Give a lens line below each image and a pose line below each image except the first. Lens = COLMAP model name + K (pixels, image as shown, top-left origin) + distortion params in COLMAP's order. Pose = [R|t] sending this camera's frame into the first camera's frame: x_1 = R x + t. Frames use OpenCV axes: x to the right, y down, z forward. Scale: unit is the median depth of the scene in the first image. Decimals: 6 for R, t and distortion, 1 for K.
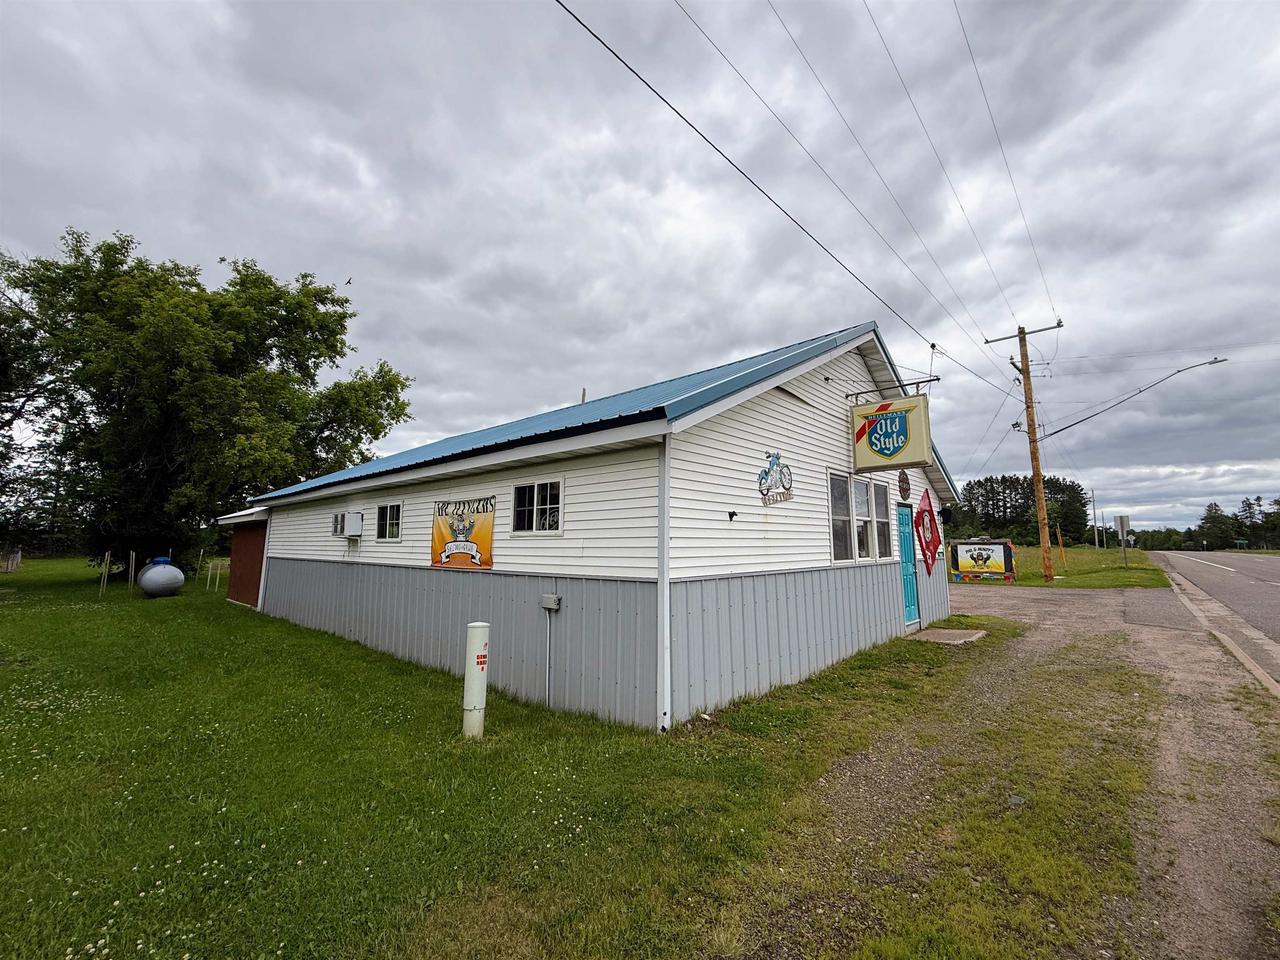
lens RADIAL K [[525.5, 0, 643.6], [0, 525.5, 479.5], [0, 0, 1]] dist [0.000688, -0.000073]
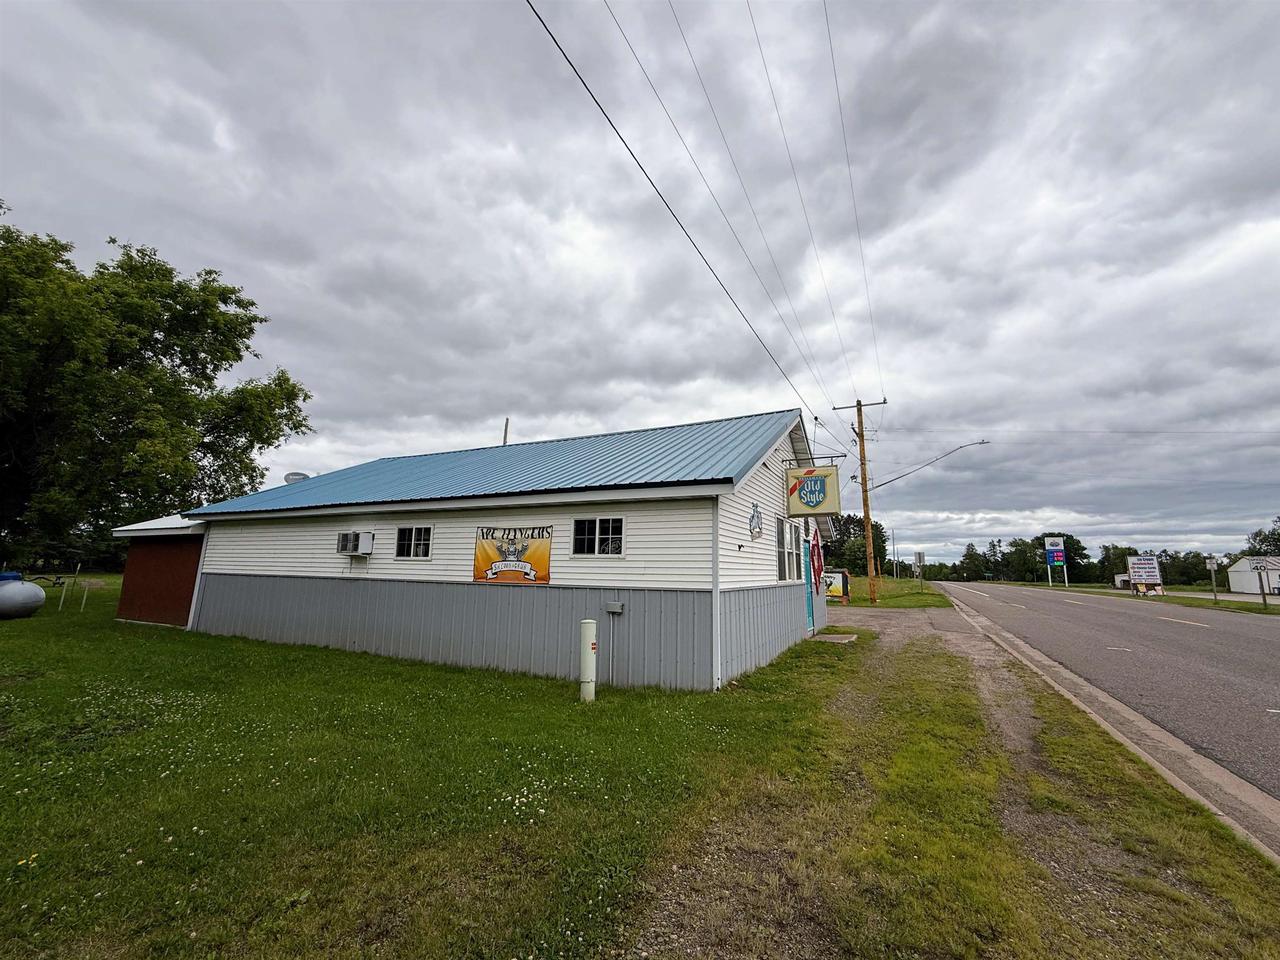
lens RADIAL K [[534.6, 0, 639.9], [0, 534.6, 511.1], [0, 0, 1]] dist [0.022792, -0.016842]
pose [[0.962124, 0.047055, 0.268521, -0.187210], [-0.050933, 0.998674, 0.007489, -0.010394], [-0.267813, -0.020882, 0.963245, -0.126349]]
